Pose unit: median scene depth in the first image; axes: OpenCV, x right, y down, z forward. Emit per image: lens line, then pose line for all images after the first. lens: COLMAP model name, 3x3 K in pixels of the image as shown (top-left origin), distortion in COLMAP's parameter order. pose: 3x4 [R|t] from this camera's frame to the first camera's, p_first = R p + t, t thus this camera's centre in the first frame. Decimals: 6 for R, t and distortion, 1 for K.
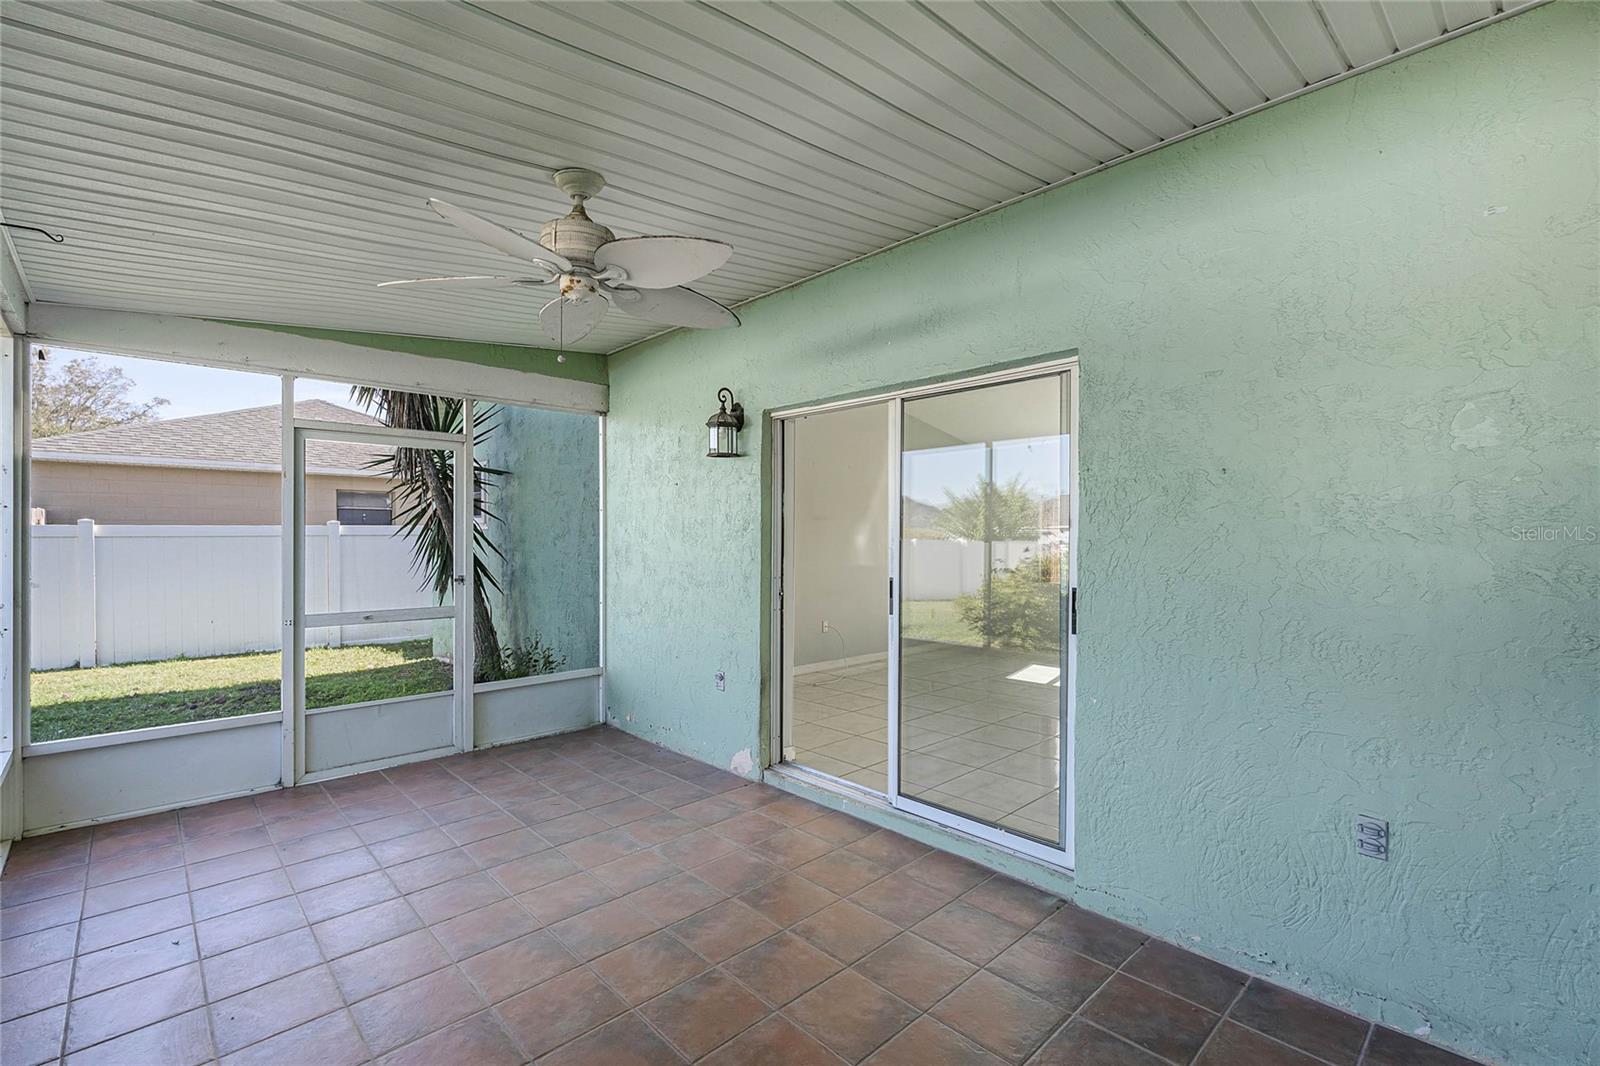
lens RADIAL K [[712.3, 0, 808.6], [0, 712.3, 544.0], [0, 0, 1]] dist [-0.001493, 0.000083]
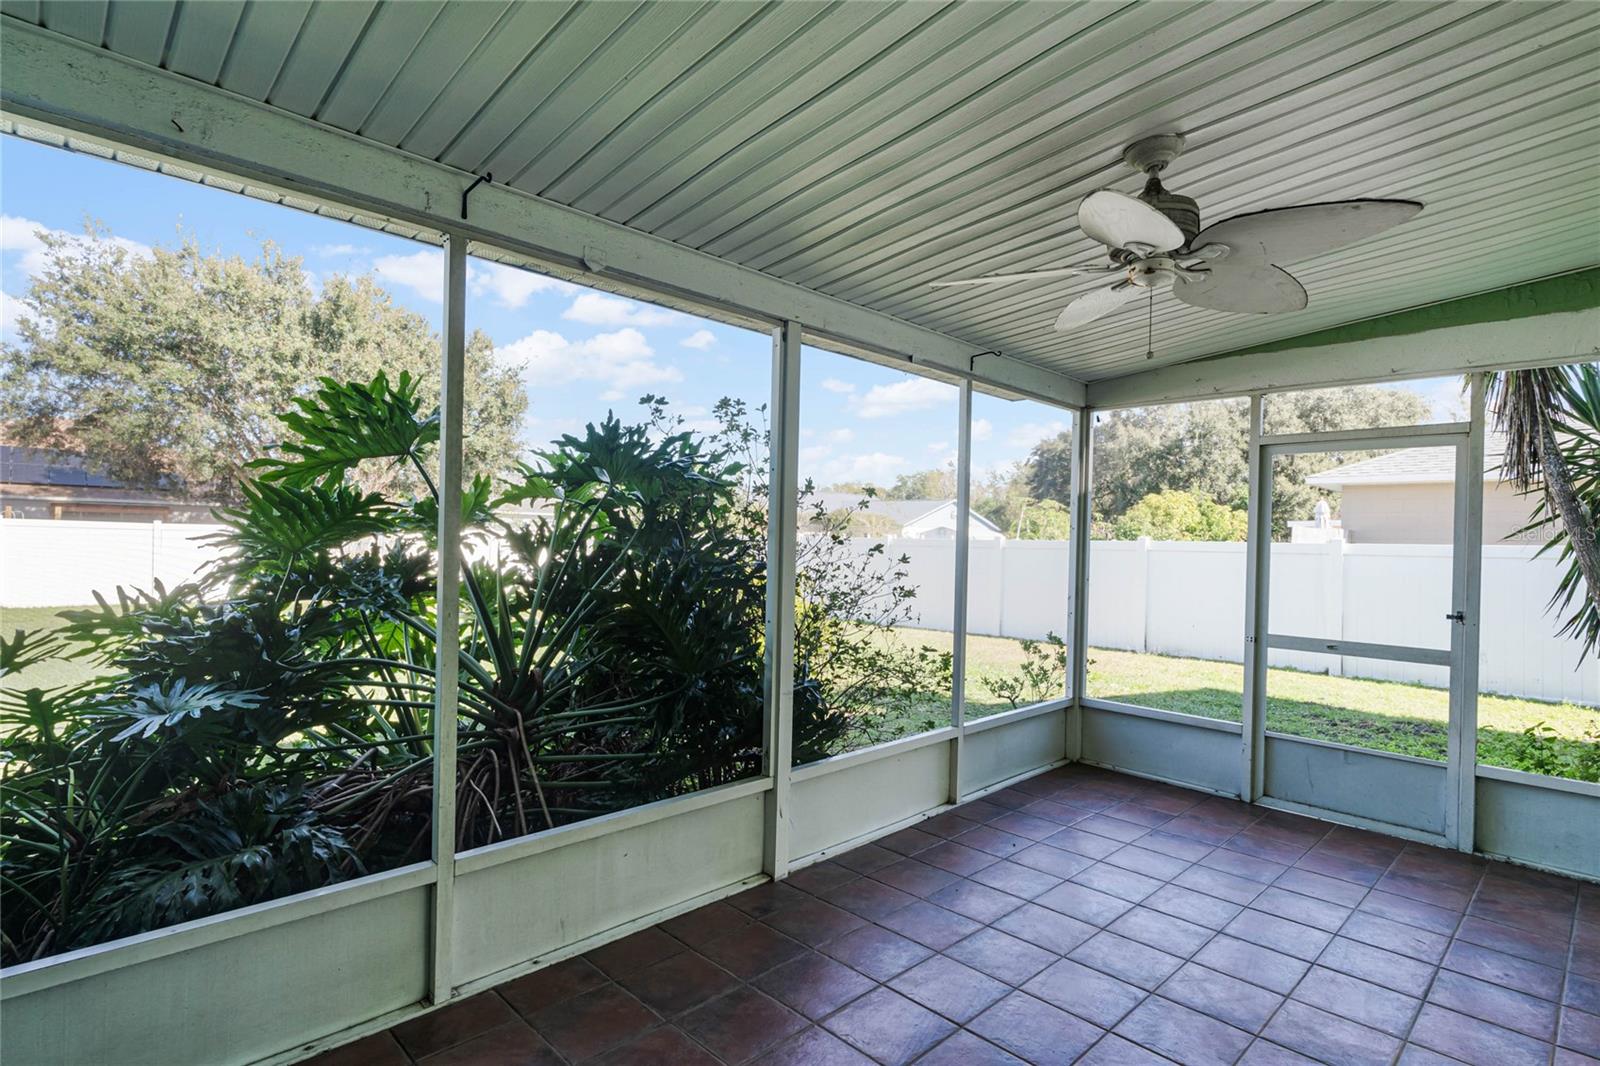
lens RADIAL K [[796.9, 0, 797.3], [0, 796.9, 540.7], [0, 0, 1]] dist [0.002067, 0.000126]
pose [[-0.000053, -0.000831, -1.000000, 0.392949], [-0.034555, 0.999402, -0.000828, -0.006336], [0.999403, 0.034554, -0.000082, 0.339901]]
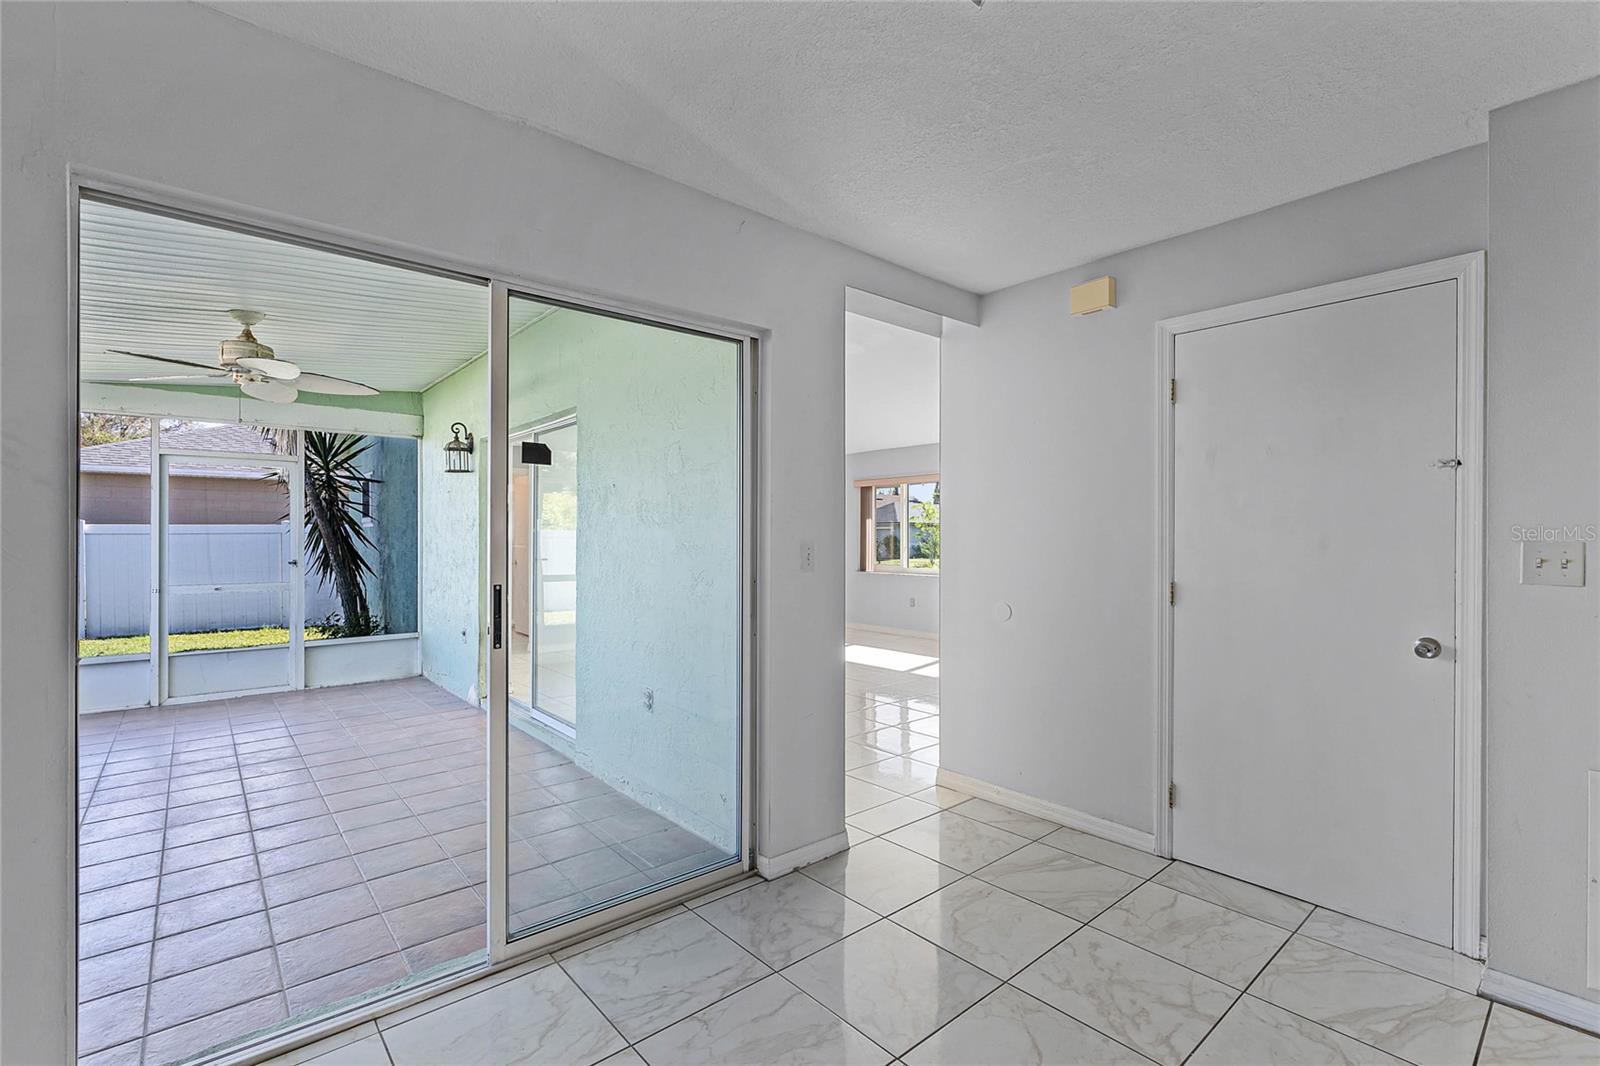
lens RADIAL K [[712.3, 0, 804.9], [0, 712.3, 538.8], [0, 0, 1]] dist [-0.001493, 0.000083]
pose [[0.998473, -0.001970, -0.055205, 0.635453], [0.001461, 0.999956, -0.009267, 0.020317], [0.055221, 0.009172, 0.998432, -0.348159]]
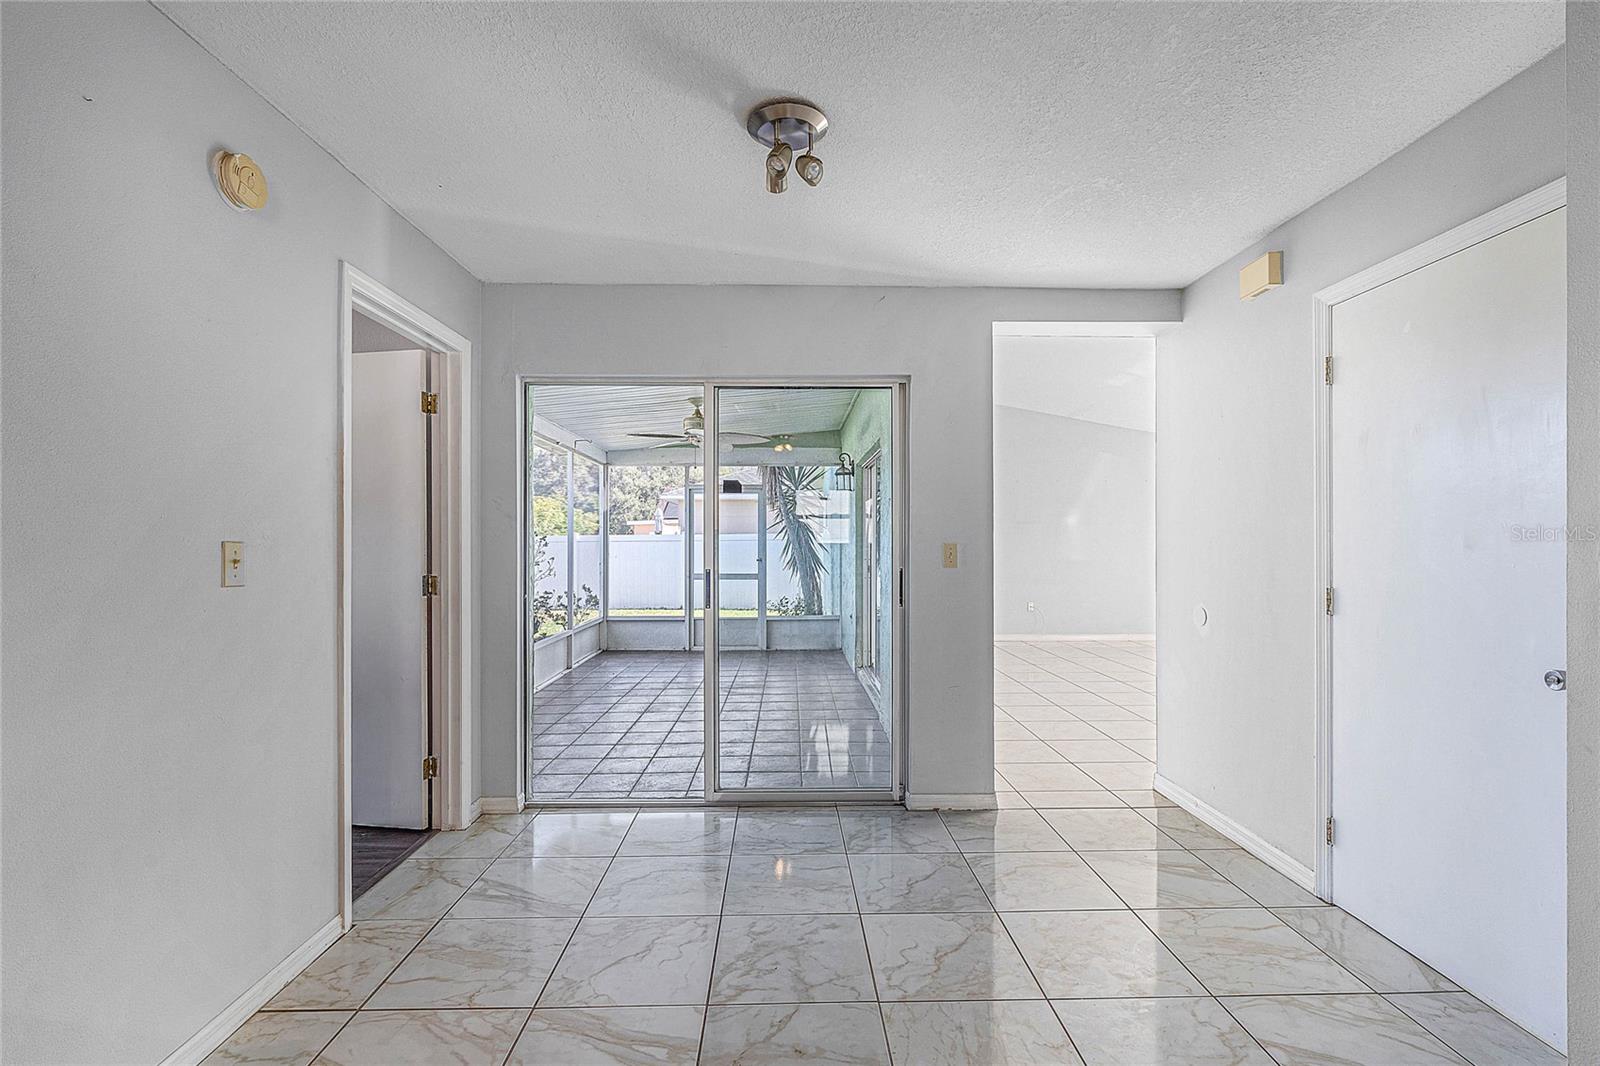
lens RADIAL K [[712.3, 0, 809.2], [0, 712.3, 545.2], [0, 0, 1]] dist [-0.001493, 0.000083]
pose [[0.739049, -0.002934, -0.673645, 1.028376], [-0.002411, 0.999973, -0.007000, 0.025332], [0.673647, 0.006797, 0.739022, -0.384884]]
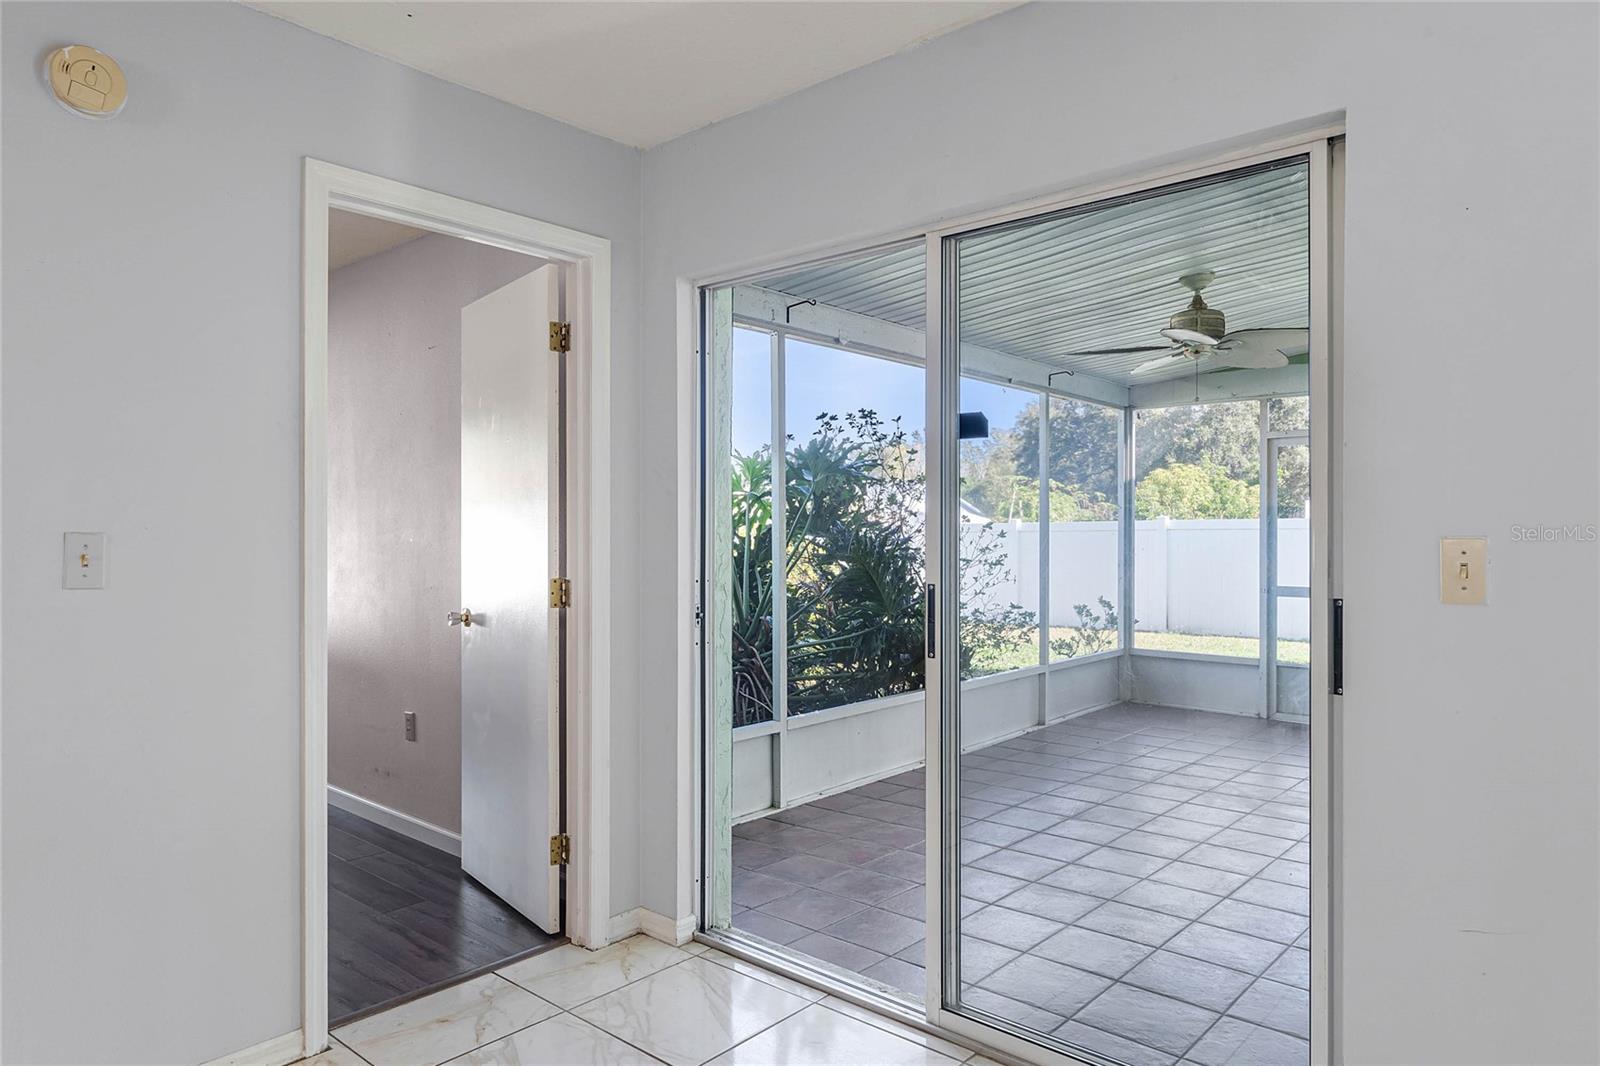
lens RADIAL K [[1008.6, 0, 803.5], [0, 1008.6, 531.3], [0, 0, 1]] dist [0.000144, -0.000842]
pose [[0.083202, -0.004032, -0.996525, 0.996954], [-0.009982, 0.999938, -0.004879, 0.019155], [0.996483, 0.010353, 0.083157, 0.012703]]
